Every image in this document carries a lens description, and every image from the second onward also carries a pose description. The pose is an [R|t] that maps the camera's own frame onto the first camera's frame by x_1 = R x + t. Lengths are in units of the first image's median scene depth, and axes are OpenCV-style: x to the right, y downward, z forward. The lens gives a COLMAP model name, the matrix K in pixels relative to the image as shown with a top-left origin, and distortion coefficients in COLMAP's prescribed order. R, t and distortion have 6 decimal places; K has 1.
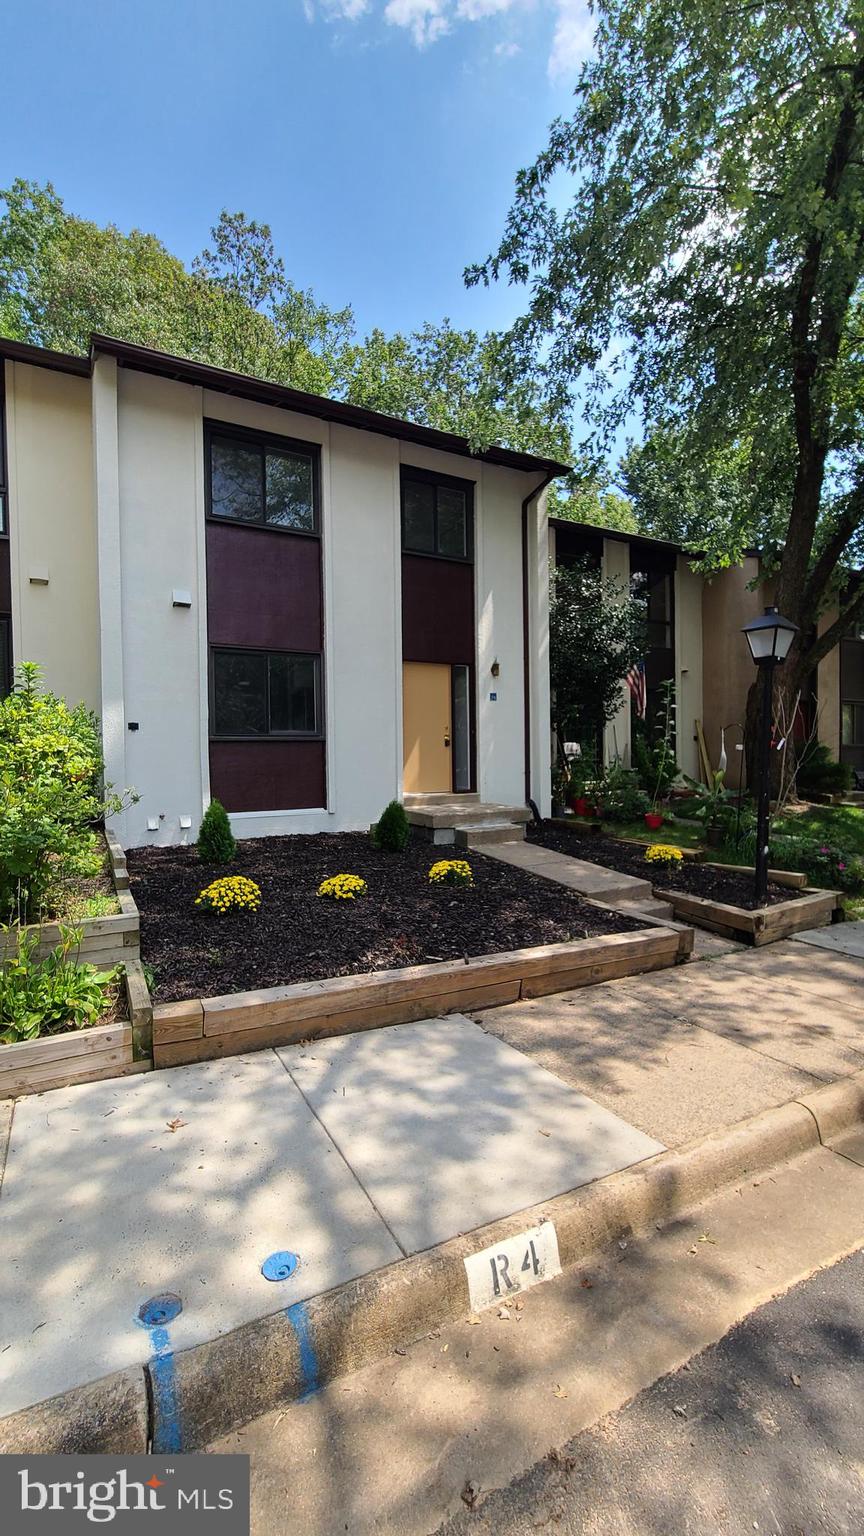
lens RADIAL K [[632.0, 0, 431.6], [0, 632.0, 770.0], [0, 0, 1]] dist [-0.001218, 0.000240]
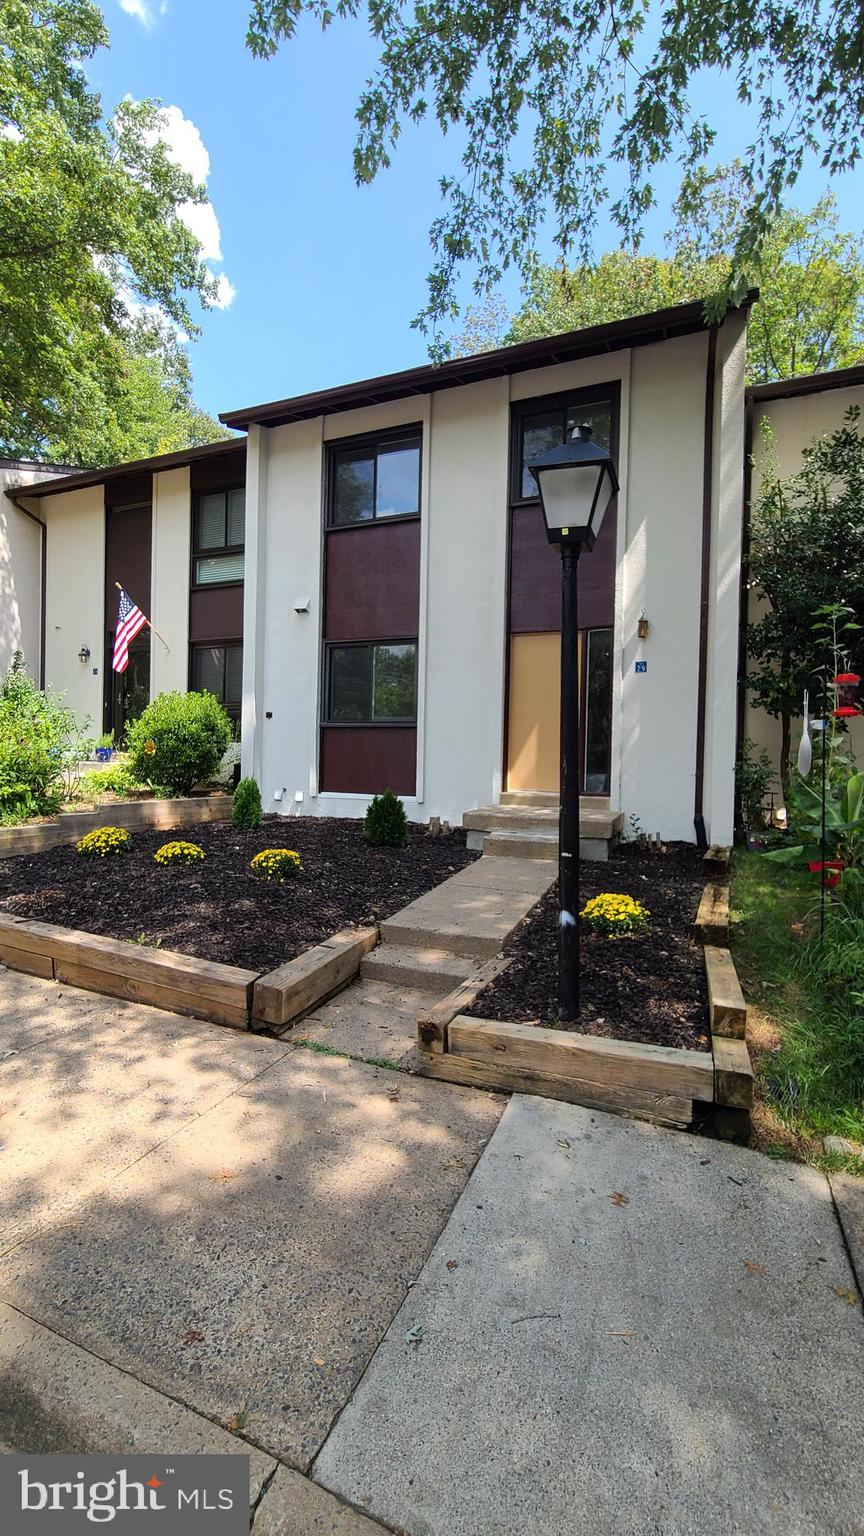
lens RADIAL K [[632.0, 0, 432.0], [0, 632.0, 770.5], [0, 0, 1]] dist [-0.001218, 0.000240]
pose [[0.609005, 0.043314, -0.791983, 0.804574], [-0.049012, 0.998655, 0.016929, 0.003407], [0.791651, 0.028506, 0.610308, 0.563883]]
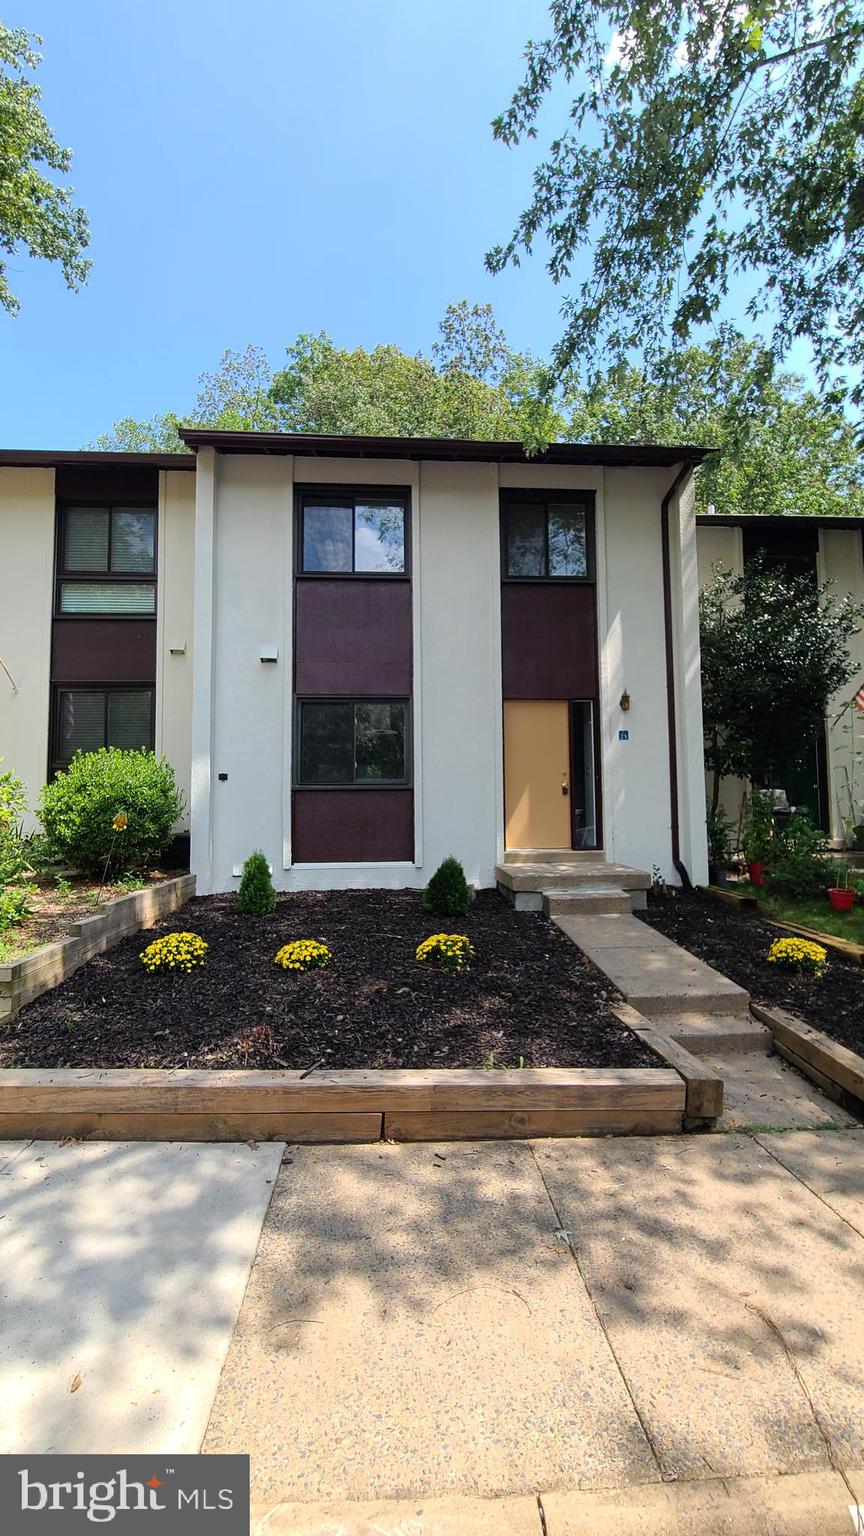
lens RADIAL K [[632.0, 0, 431.5], [0, 632.0, 769.7], [0, 0, 1]] dist [-0.001218, 0.000240]
pose [[0.905067, -0.019096, -0.424839, 0.335657], [-0.012988, 0.997284, -0.072497, -0.009875], [0.425070, 0.071132, 0.902361, 0.214733]]
